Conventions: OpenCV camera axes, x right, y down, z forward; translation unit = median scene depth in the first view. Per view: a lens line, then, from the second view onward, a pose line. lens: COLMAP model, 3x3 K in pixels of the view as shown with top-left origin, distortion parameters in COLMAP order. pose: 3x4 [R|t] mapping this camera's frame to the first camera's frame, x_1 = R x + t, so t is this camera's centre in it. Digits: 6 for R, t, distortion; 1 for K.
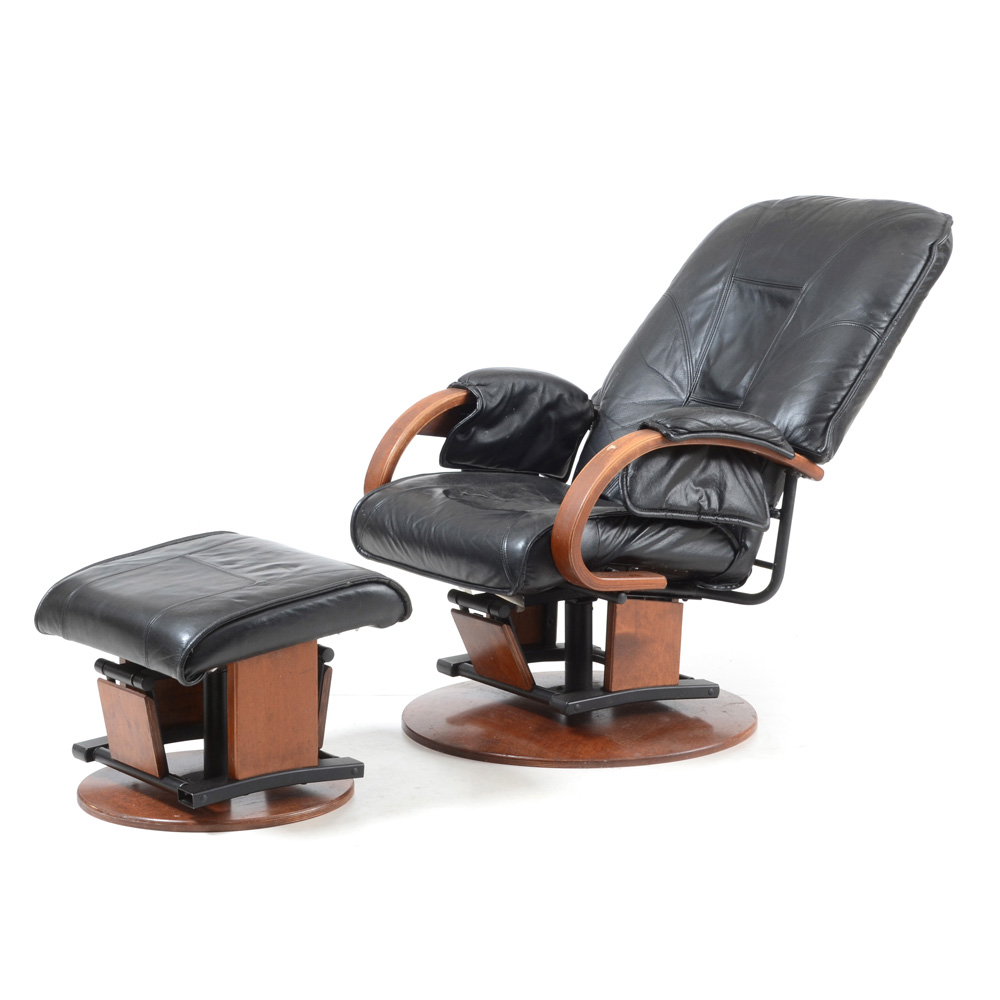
lens RADIAL K [[3077.0, 0, 500.0], [0, 3077.0, 500.0], [0, 0, 1]] dist [0.302272, 0.118227]
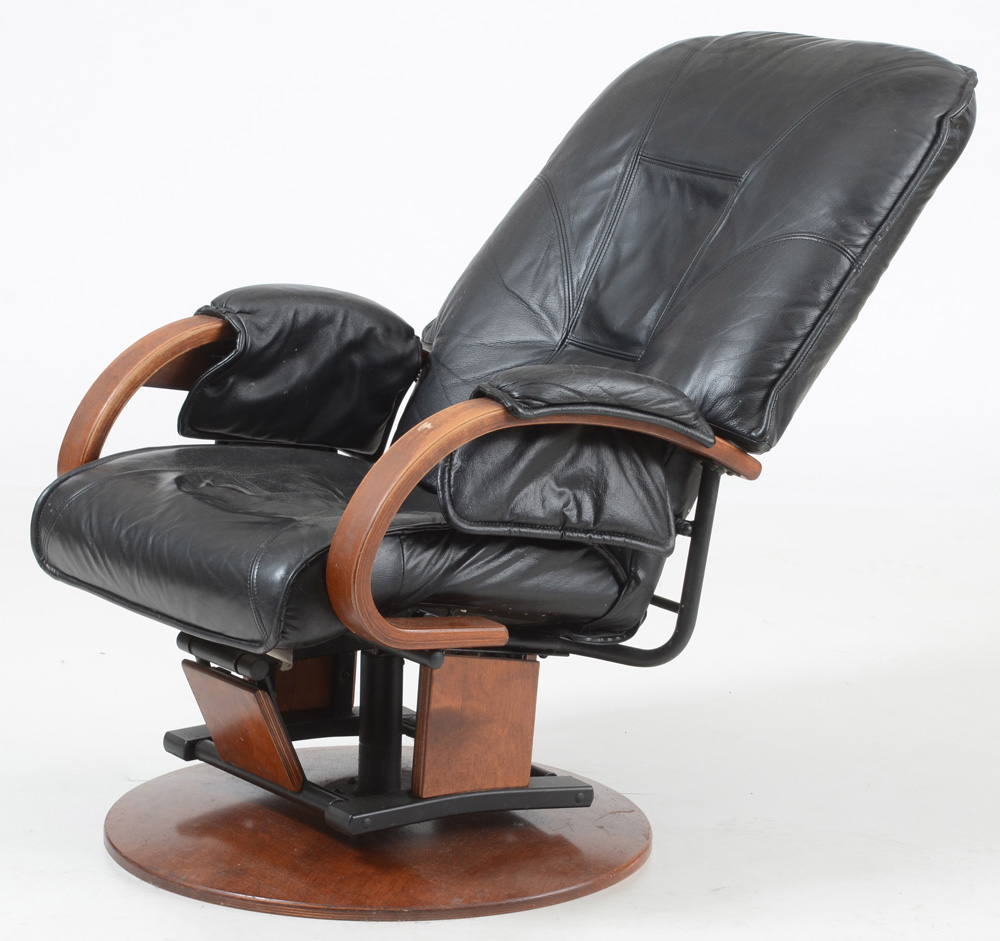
lens RADIAL K [[3991.0, 0, 461.2], [0, 3991.0, 465.4], [0, 0, 1]] dist [0.610186, 0.969585]
pose [[0.999594, 0.028283, 0.003513, 0.039115], [-0.028360, 0.999307, 0.024100, -0.027847], [-0.002829, -0.024190, 0.999703, 0.160189]]
